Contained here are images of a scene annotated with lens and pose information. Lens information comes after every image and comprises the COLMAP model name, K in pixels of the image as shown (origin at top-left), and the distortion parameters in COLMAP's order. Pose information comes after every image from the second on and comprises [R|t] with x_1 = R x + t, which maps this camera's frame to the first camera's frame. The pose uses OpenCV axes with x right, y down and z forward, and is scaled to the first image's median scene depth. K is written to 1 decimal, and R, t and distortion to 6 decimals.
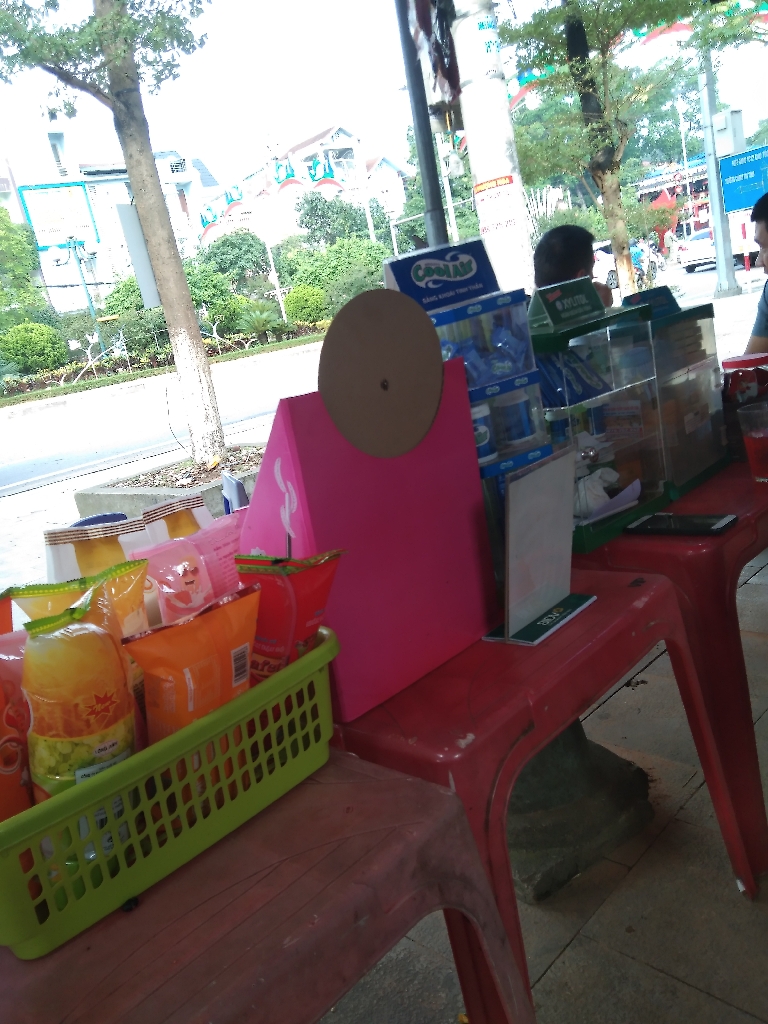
lens RADIAL K [[832.4, 0, 384.0], [0, 832.4, 512.0], [0, 0, 1]] dist [0.028621, -0.016242]
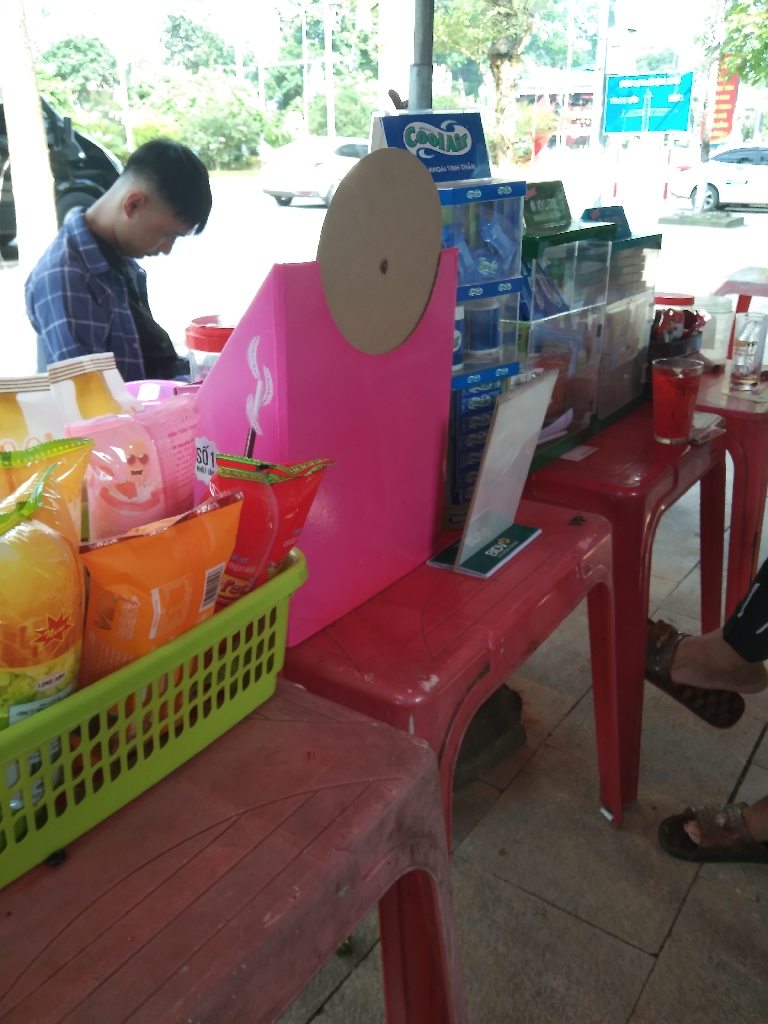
lens RADIAL K [[841.7, 0, 384.0], [0, 841.7, 512.0], [0, 0, 1]] dist [0.051063, -0.096256]
pose [[0.967716, 0.117687, 0.222882, -0.172581], [-0.147651, 0.981376, 0.122884, -0.015483], [-0.204269, -0.151826, 0.967069, 0.140907]]
